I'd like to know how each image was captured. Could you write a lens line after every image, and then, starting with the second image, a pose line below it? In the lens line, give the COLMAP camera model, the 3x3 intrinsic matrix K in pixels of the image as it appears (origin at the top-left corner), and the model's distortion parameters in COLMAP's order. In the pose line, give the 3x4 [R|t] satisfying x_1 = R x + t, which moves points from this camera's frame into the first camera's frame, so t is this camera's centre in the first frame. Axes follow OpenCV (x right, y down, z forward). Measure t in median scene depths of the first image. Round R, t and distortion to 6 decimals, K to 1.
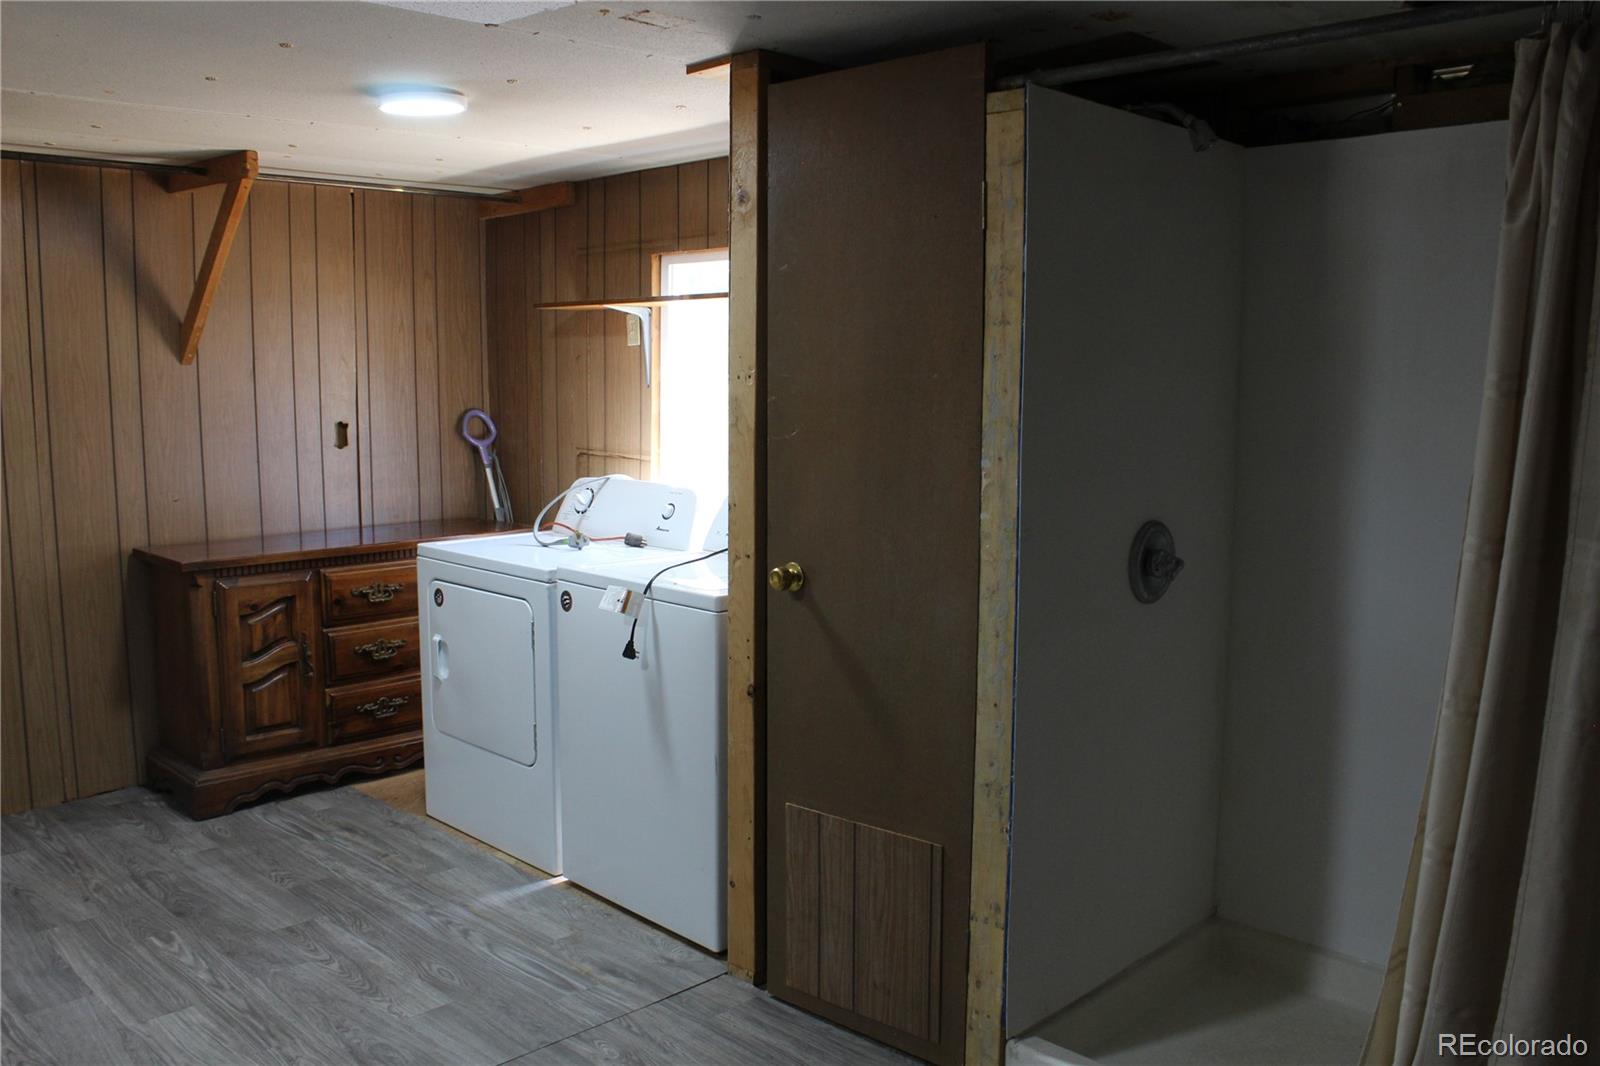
lens RADIAL K [[1326.6, 0, 792.7], [0, 1326.6, 537.9], [0, 0, 1]] dist [-0.097972, 0.034194]
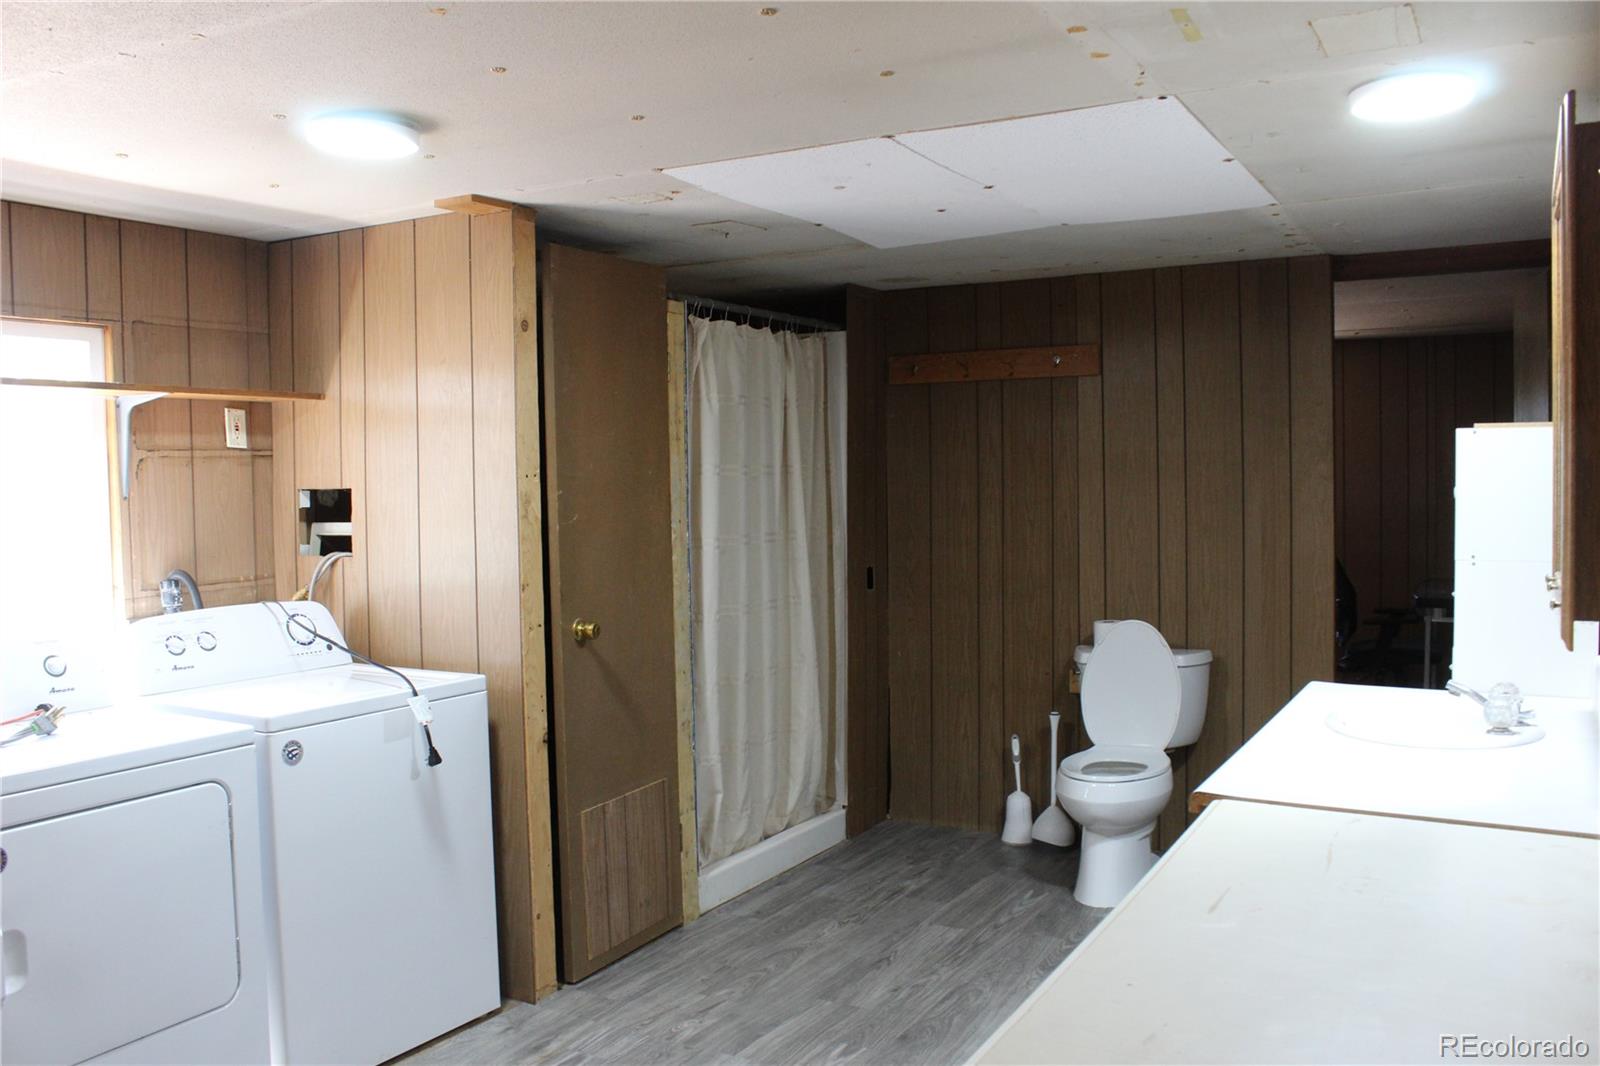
lens RADIAL K [[1326.6, 0, 794.3], [0, 1326.6, 532.7], [0, 0, 1]] dist [-0.097972, 0.034194]
pose [[-0.251256, -0.050020, 0.966627, -1.272921], [0.130447, 0.987803, 0.085023, -0.144048], [-0.959090, 0.147456, -0.241666, 1.090281]]
